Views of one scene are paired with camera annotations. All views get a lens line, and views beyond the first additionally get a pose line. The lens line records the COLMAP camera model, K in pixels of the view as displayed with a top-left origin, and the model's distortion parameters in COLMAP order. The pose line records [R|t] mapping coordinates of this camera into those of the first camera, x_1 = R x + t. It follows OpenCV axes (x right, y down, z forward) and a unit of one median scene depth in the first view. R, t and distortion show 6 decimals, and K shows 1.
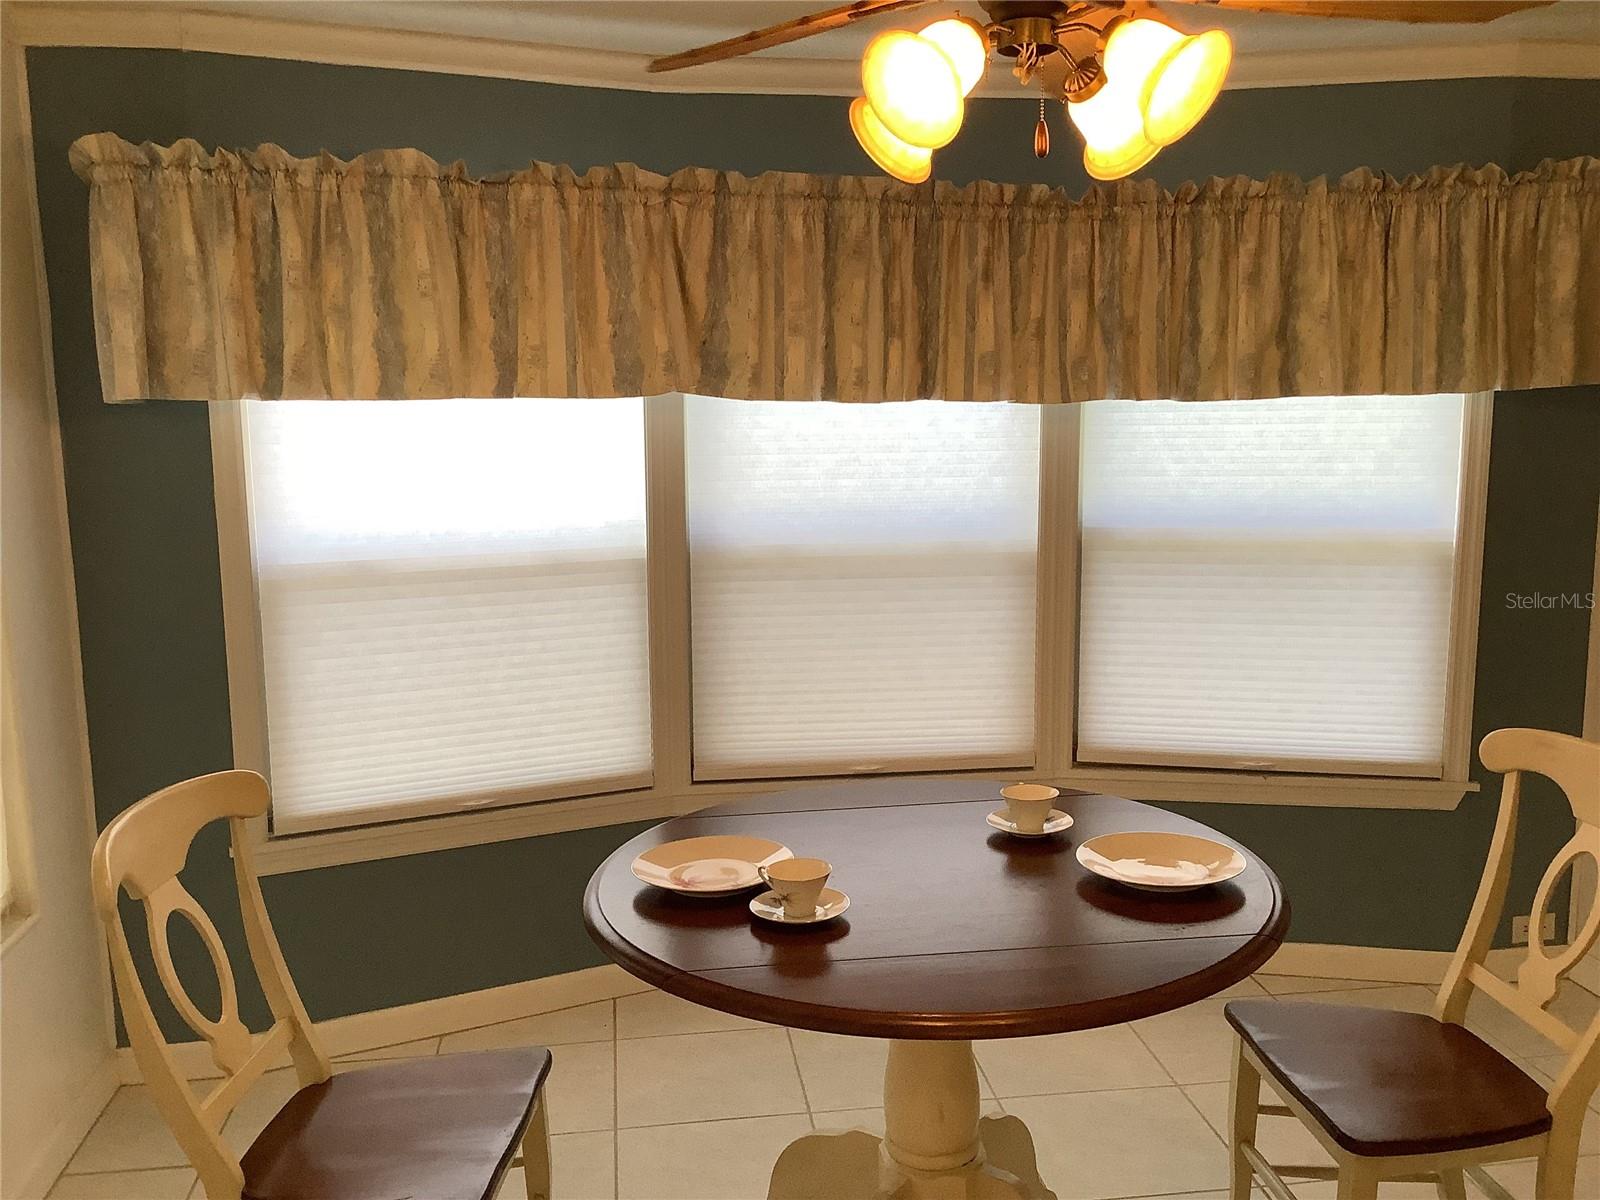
lens RADIAL K [[1435.6, 0, 797.4], [0, 1435.6, 611.8], [0, 0, 1]] dist [0.099898, -0.144267]
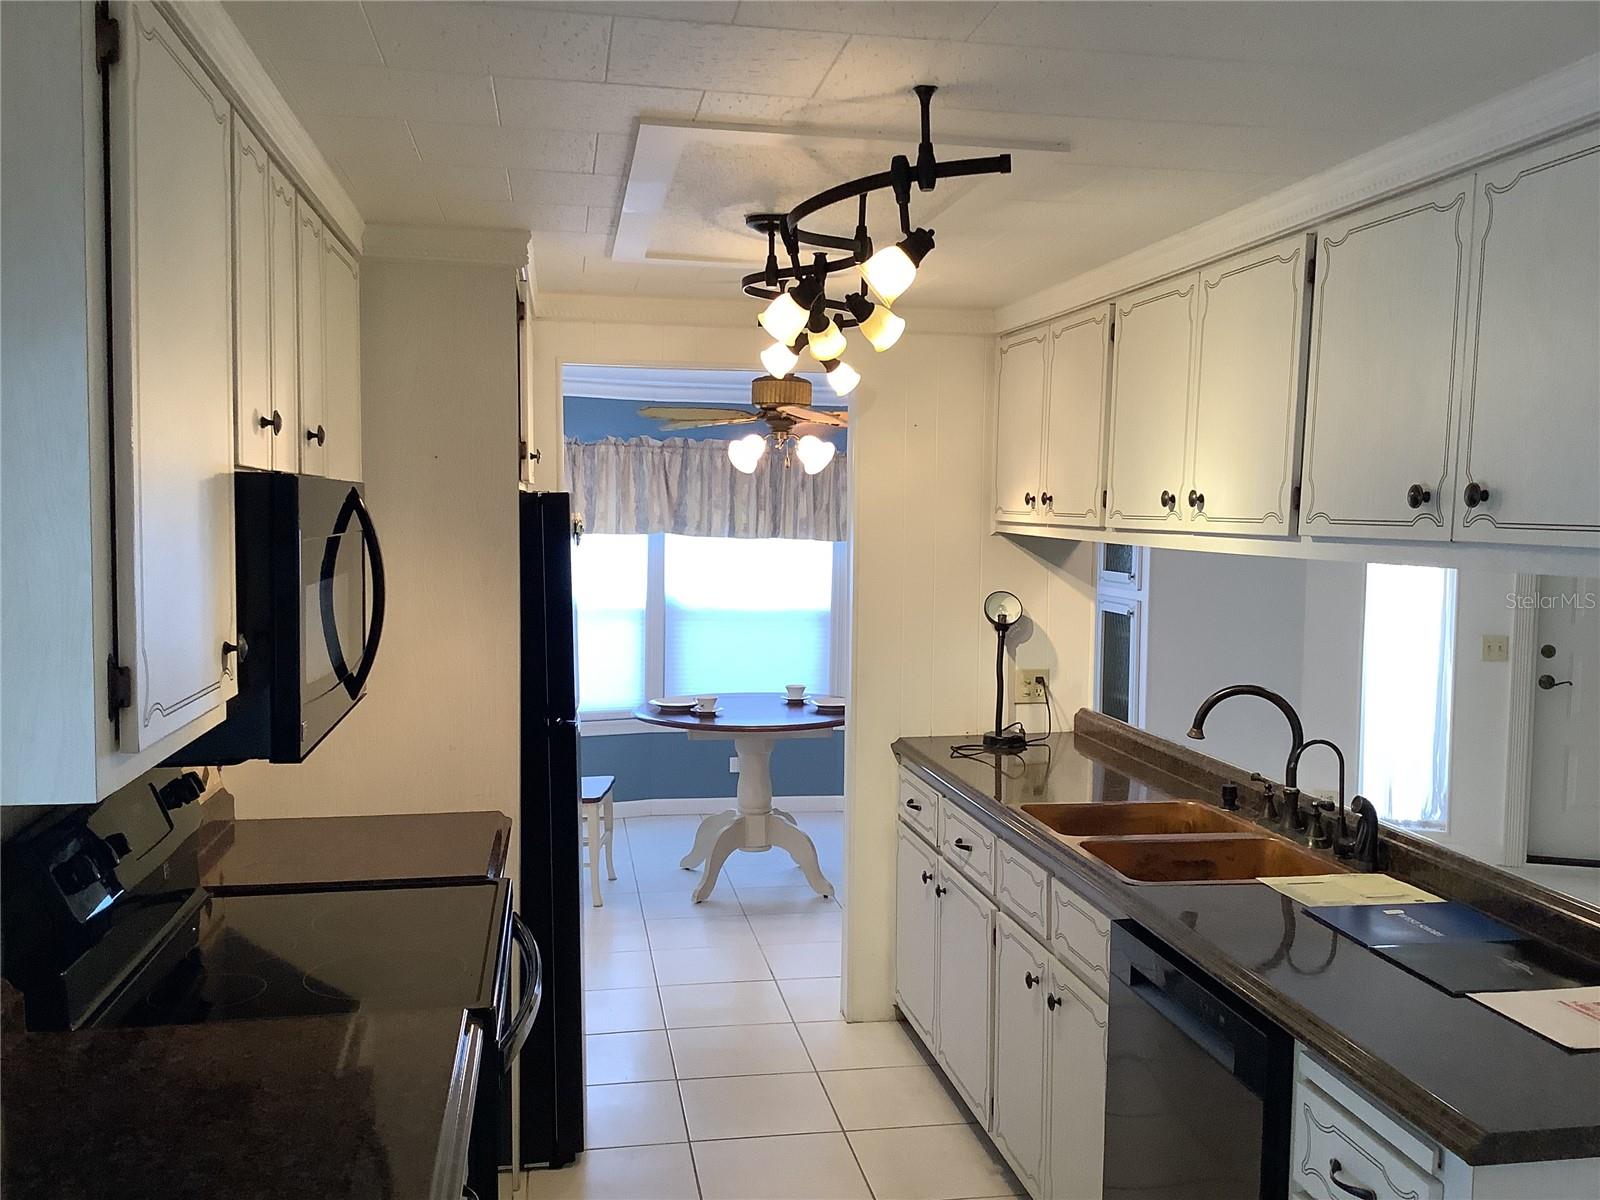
lens RADIAL K [[1435.6, 0, 810.5], [0, 1435.6, 596.8], [0, 0, 1]] dist [0.099898, -0.144267]
pose [[0.998792, 0.021705, 0.044087, 0.049642], [-0.017556, 0.995566, -0.092411, 0.151742], [-0.045898, 0.091525, 0.994744, -1.241871]]
